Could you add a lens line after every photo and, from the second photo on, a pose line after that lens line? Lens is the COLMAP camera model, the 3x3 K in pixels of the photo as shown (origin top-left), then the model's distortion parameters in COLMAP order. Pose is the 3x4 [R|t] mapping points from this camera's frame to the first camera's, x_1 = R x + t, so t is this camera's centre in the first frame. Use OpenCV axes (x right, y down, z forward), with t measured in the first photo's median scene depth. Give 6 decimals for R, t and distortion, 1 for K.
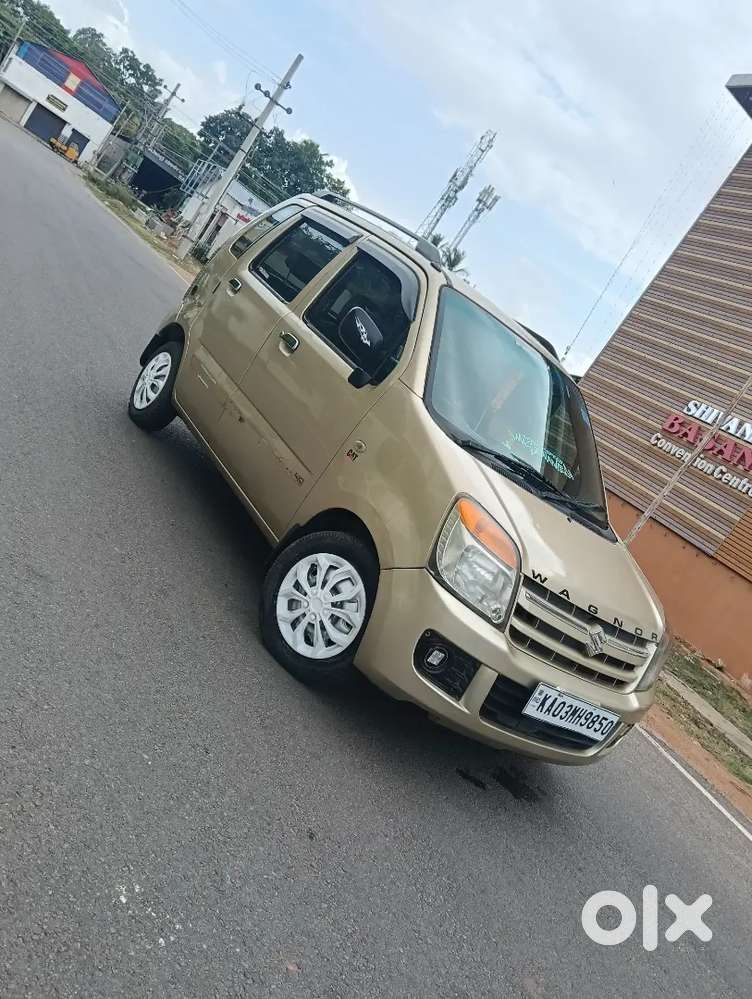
lens RADIAL K [[853.3, 0, 373.5], [0, 853.3, 498.7], [0, 0, 1]] dist [0.069107, -0.134590]
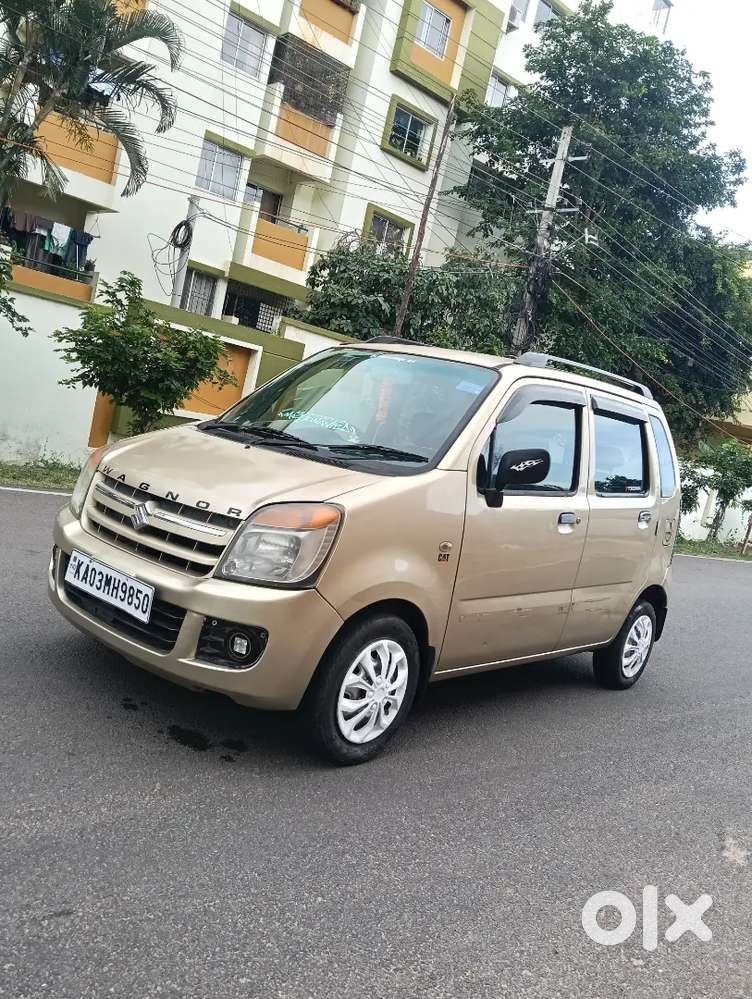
lens RADIAL K [[835.8, 0, 381.4], [0, 835.8, 501.1], [0, 0, 1]] dist [0.091750, -0.195518]
pose [[0.355883, -0.417329, -0.836173, 1.050155], [-0.169963, 0.850925, -0.497030, 0.525664], [0.918945, 0.319003, 0.231899, 0.909738]]
